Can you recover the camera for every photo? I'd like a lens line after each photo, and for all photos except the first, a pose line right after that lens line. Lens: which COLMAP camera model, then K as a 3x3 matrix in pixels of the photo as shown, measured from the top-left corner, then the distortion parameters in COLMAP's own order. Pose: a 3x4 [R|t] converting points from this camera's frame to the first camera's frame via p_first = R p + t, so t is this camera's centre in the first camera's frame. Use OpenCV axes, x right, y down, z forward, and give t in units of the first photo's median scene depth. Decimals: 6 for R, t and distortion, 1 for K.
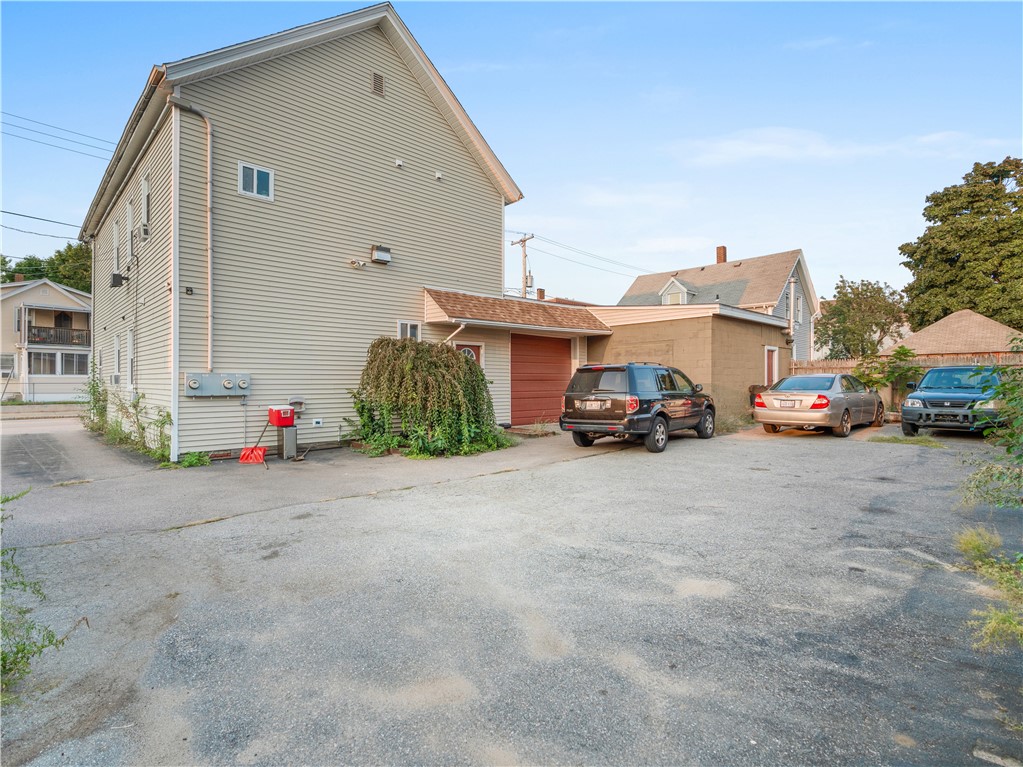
lens RADIAL K [[514.7, 0, 507.0], [0, 514.7, 383.2], [0, 0, 1]] dist [-0.000722, 0.000129]
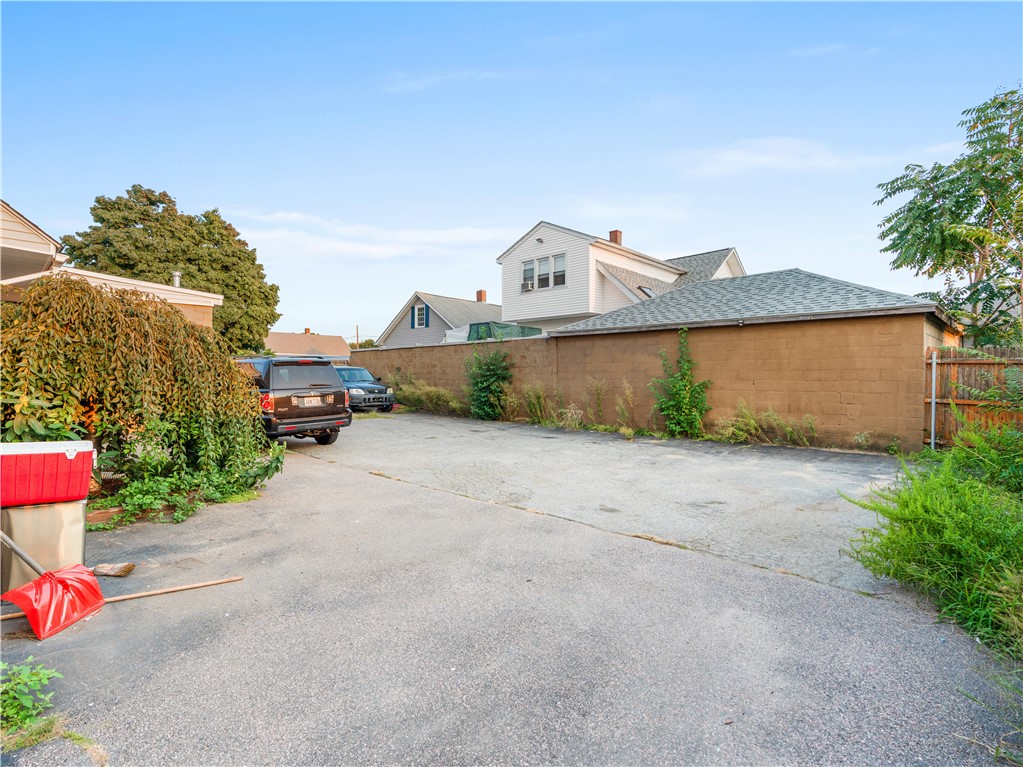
lens RADIAL K [[514.7, 0, 507.0], [0, 514.7, 383.2], [0, 0, 1]] dist [-0.000722, 0.000129]
pose [[-0.039882, -0.008300, 0.999170, -0.779424], [0.000192, 0.999965, 0.008314, 0.002574], [-0.999204, 0.000524, -0.039879, 0.697278]]
